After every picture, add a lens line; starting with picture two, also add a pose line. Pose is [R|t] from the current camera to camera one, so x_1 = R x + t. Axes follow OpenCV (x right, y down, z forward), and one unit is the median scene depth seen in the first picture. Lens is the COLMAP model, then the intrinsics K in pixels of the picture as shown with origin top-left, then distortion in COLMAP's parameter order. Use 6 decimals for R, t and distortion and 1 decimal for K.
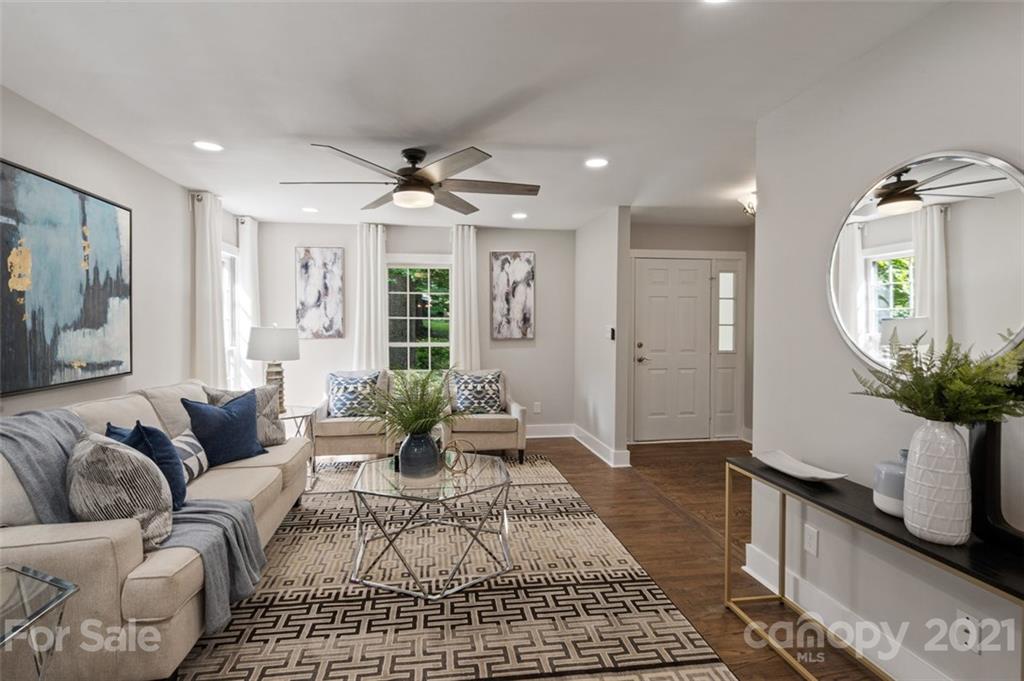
lens RADIAL K [[472.9, 0, 505.8], [0, 472.9, 339.0], [0, 0, 1]] dist [0.001683, 0.000283]
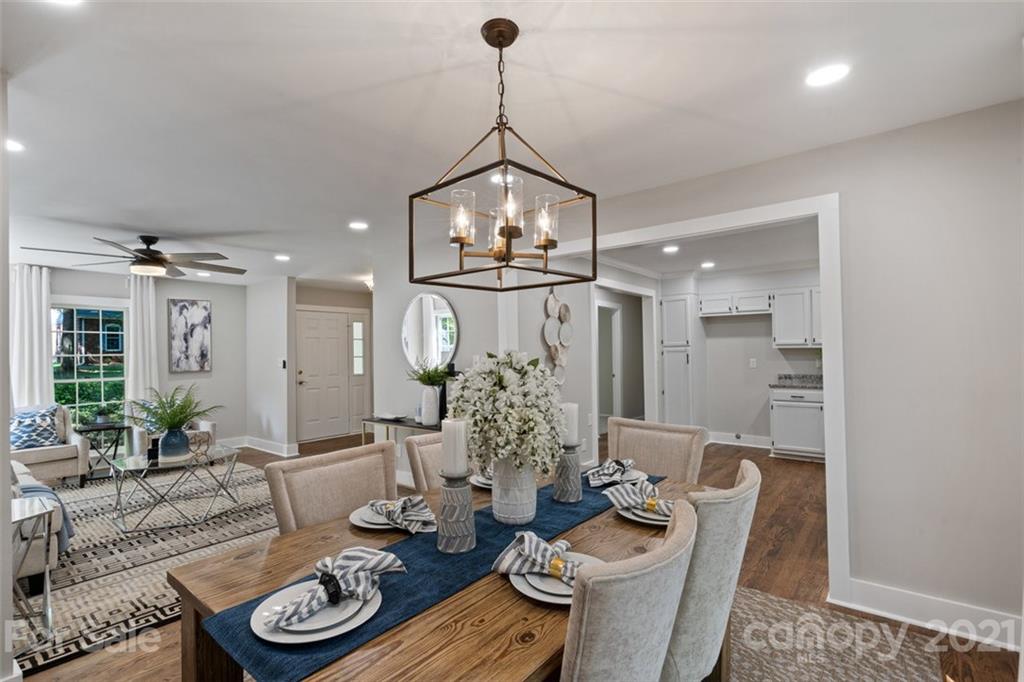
lens RADIAL K [[472.9, 0, 505.8], [0, 472.9, 339.5], [0, 0, 1]] dist [0.001683, 0.000283]
pose [[0.734884, 0.007700, 0.678149, -0.221238], [0.041876, 0.997512, -0.056706, 0.020959], [-0.676898, 0.070070, 0.732734, -0.447919]]
